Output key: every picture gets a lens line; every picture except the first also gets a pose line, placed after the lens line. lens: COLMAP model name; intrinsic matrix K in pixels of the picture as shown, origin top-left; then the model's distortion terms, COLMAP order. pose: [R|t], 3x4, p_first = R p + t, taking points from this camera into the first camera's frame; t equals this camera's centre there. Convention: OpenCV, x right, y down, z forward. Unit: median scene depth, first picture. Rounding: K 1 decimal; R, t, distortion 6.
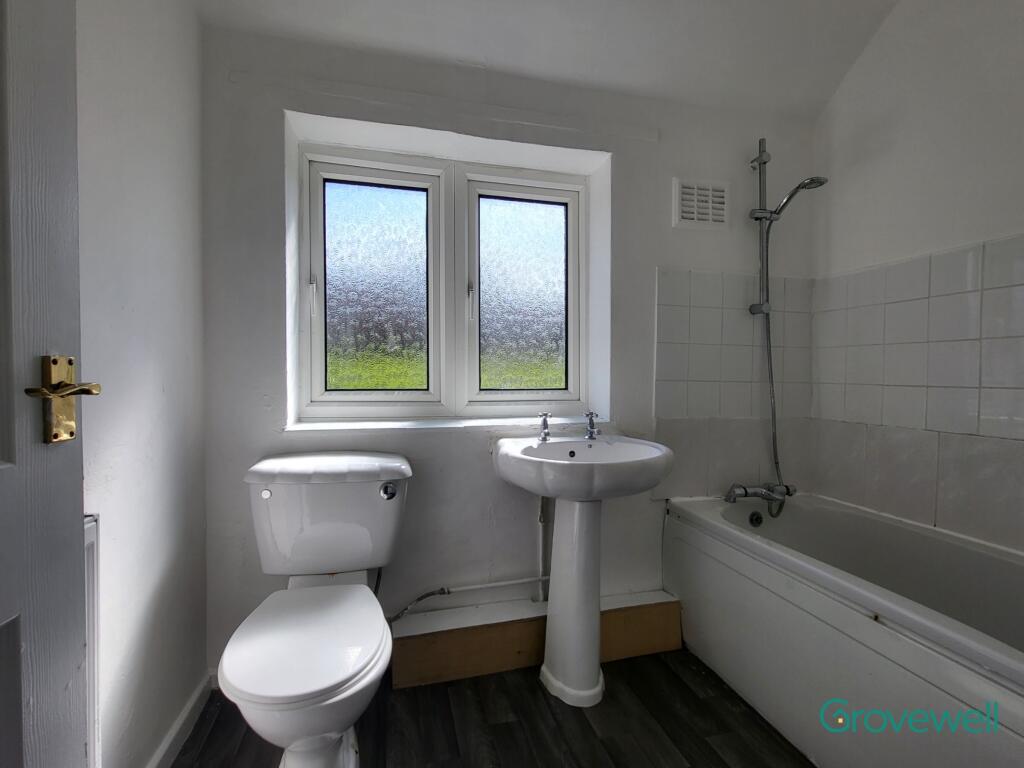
lens RADIAL K [[474.2, 0, 512.0], [0, 474.2, 384.0], [0, 0, 1]] dist [0.000197, 0.000041]
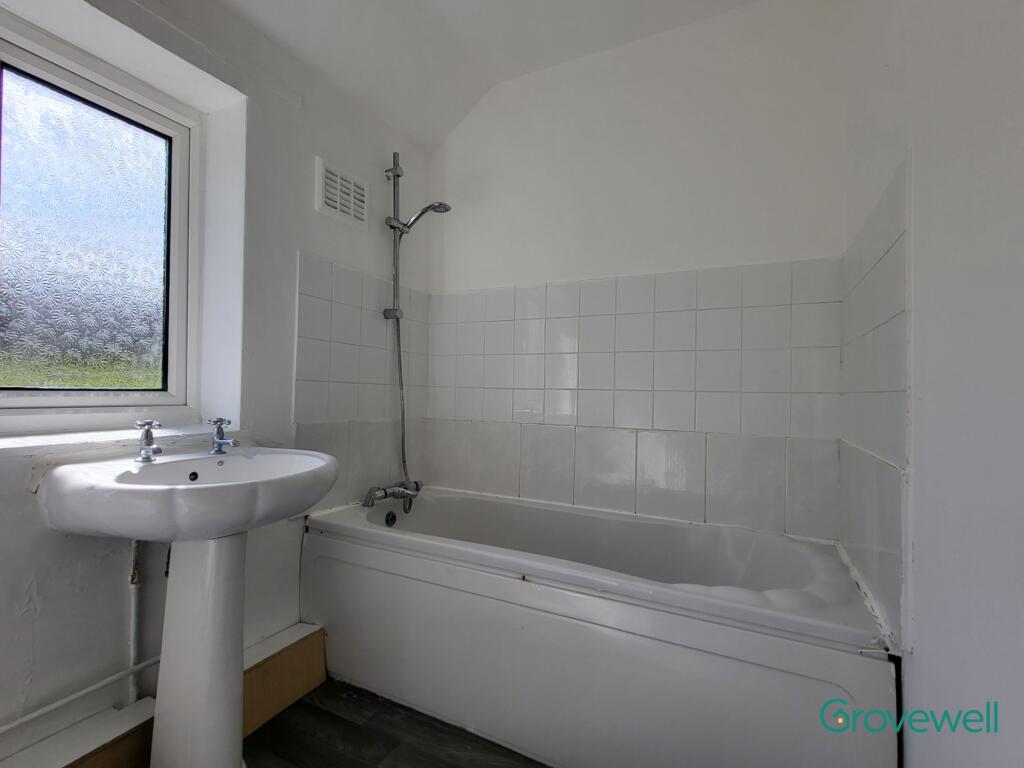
lens RADIAL K [[474.2, 0, 512.0], [0, 474.2, 384.0], [0, 0, 1]] dist [0.000197, 0.000041]
pose [[0.662832, 0.016689, 0.748582, -0.082754], [0.001871, 0.999712, -0.023945, 0.020984], [-0.748766, 0.017272, 0.662609, 0.129340]]
